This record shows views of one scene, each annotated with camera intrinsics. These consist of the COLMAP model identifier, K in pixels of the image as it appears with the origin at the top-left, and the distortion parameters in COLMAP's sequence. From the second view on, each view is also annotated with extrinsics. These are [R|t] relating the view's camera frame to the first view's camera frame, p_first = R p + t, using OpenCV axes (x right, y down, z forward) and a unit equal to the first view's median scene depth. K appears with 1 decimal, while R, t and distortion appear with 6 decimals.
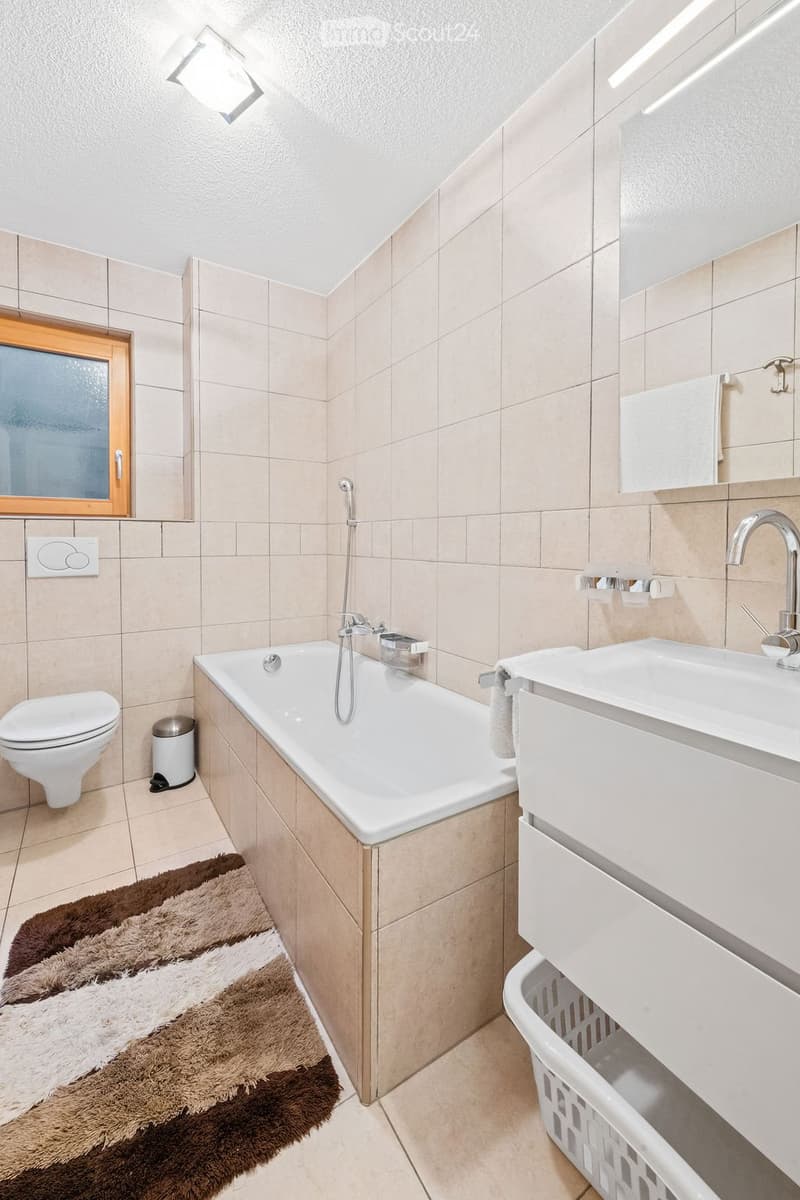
lens RADIAL K [[504.1, 0, 409.6], [0, 504.1, 547.8], [0, 0, 1]] dist [-0.001294, -0.000365]
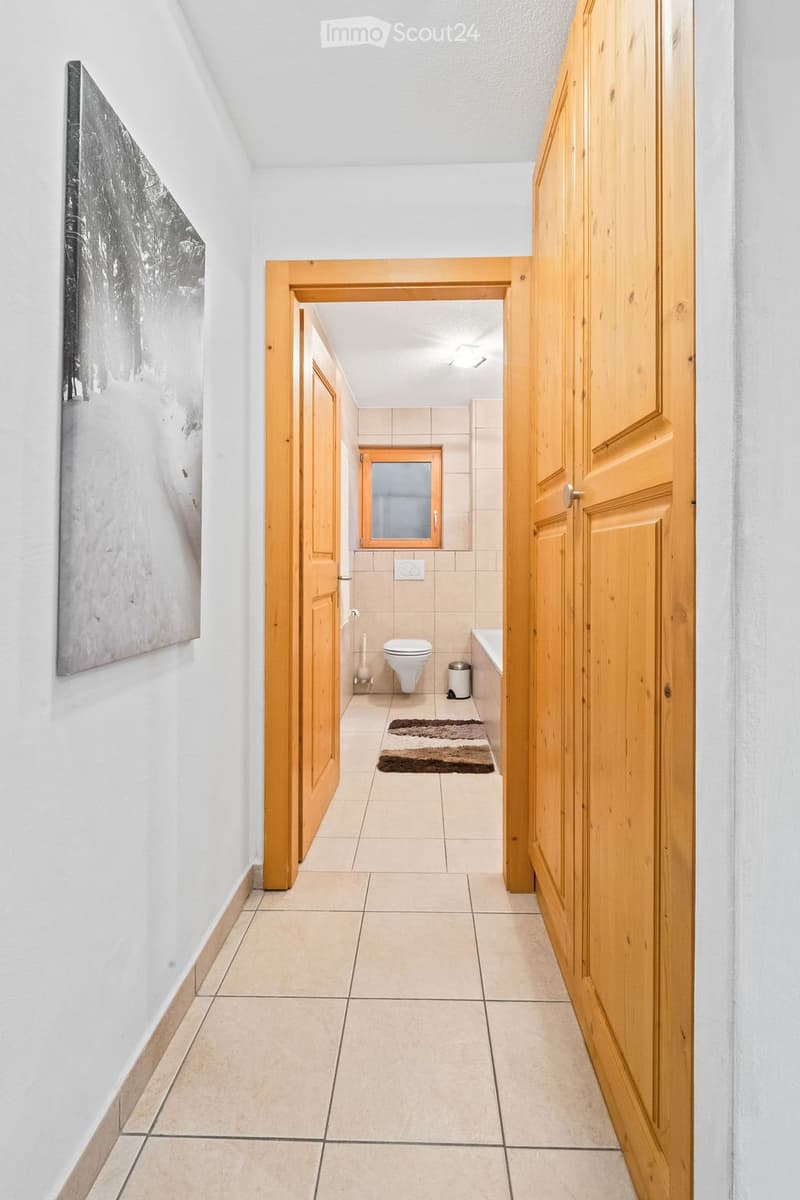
lens RADIAL K [[504.1, 0, 409.6], [0, 504.1, 547.8], [0, 0, 1]] dist [-0.001294, -0.000365]
pose [[0.825706, -0.013242, -0.563946, 0.387152], [-0.011600, 0.999114, -0.040445, 0.010478], [0.563982, 0.039937, 0.824821, -0.570572]]
